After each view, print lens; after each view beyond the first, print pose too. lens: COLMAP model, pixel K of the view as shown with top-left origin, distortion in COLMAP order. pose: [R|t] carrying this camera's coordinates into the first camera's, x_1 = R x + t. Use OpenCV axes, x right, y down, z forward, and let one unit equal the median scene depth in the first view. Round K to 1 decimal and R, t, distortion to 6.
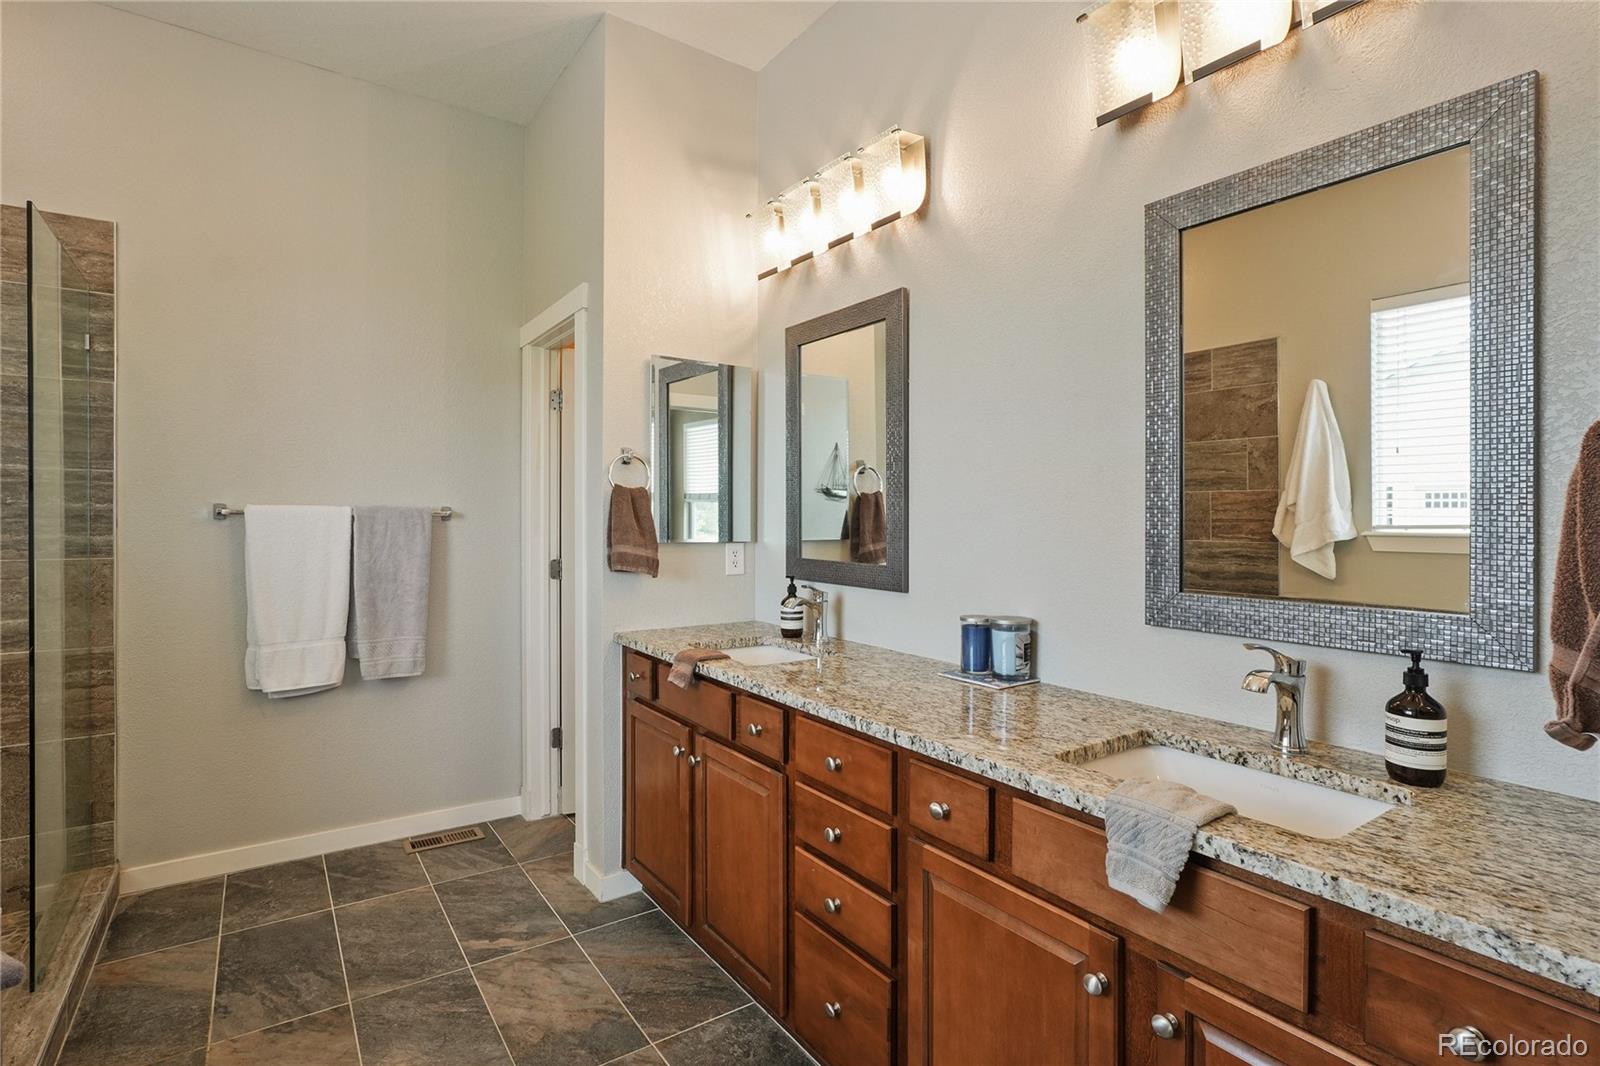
lens RADIAL K [[775.2, 0, 801.8], [0, 775.2, 518.9], [0, 0, 1]] dist [-0.026112, 0.006625]
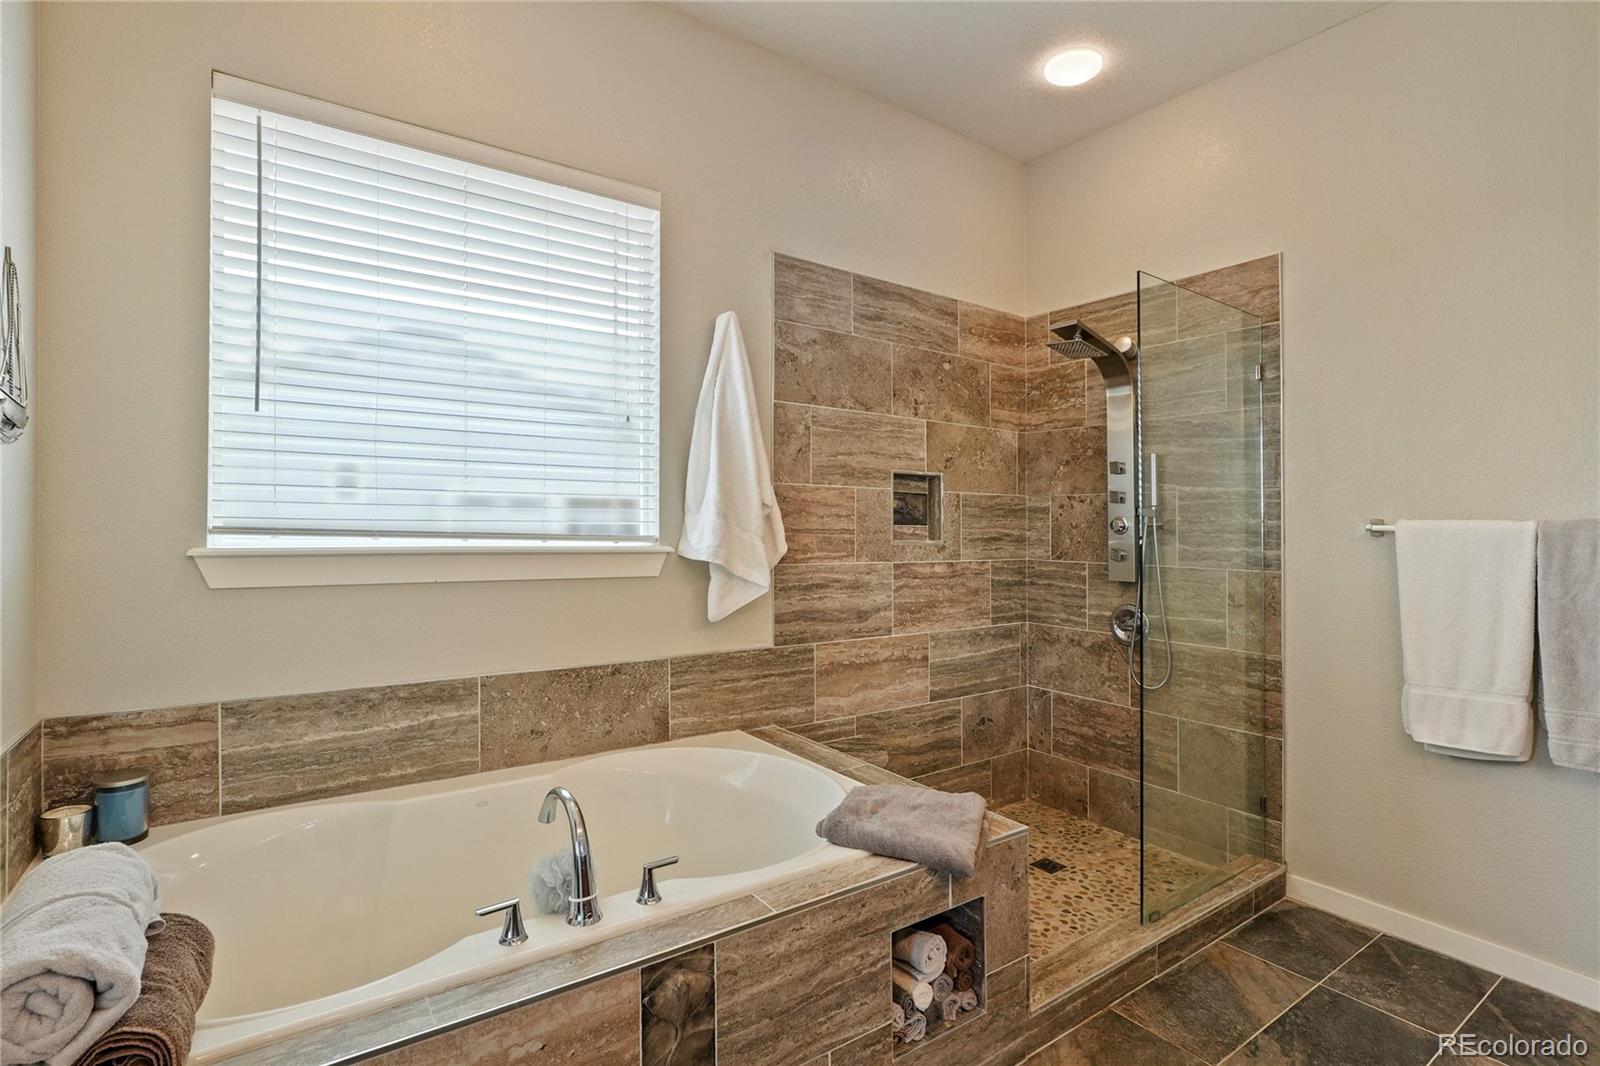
lens RADIAL K [[775.2, 0, 794.3], [0, 775.2, 526.6], [0, 0, 1]] dist [-0.026112, 0.006625]
pose [[-0.007282, -0.003136, -0.999969, 0.154060], [-0.014385, 0.999892, -0.003031, 0.001681], [0.999870, 0.014363, -0.007326, 0.324040]]
